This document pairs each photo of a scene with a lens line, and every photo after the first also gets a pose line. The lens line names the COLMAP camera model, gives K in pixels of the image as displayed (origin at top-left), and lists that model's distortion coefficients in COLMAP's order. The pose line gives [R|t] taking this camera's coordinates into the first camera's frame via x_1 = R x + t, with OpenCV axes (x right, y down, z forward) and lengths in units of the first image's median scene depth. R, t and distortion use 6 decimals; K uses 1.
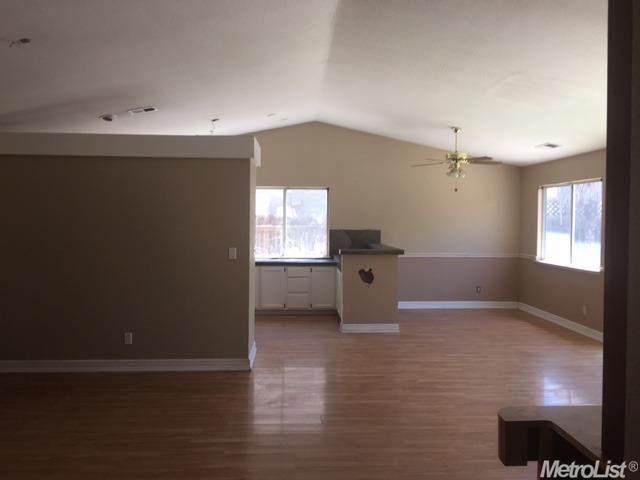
lens RADIAL K [[542.1, 0, 320.1], [0, 542.1, 235.6], [0, 0, 1]] dist [0.046966, -0.040740]
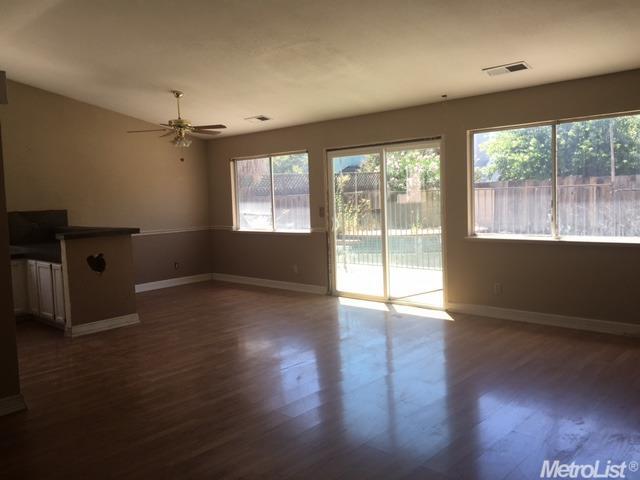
lens RADIAL K [[542.1, 0, 316.8], [0, 542.1, 237.3], [0, 0, 1]] dist [0.046966, -0.040740]
pose [[0.718698, -0.089170, 0.689581, -0.210877], [0.062712, 0.996014, 0.063435, 0.003199], [-0.692488, -0.002346, 0.721425, 0.146861]]
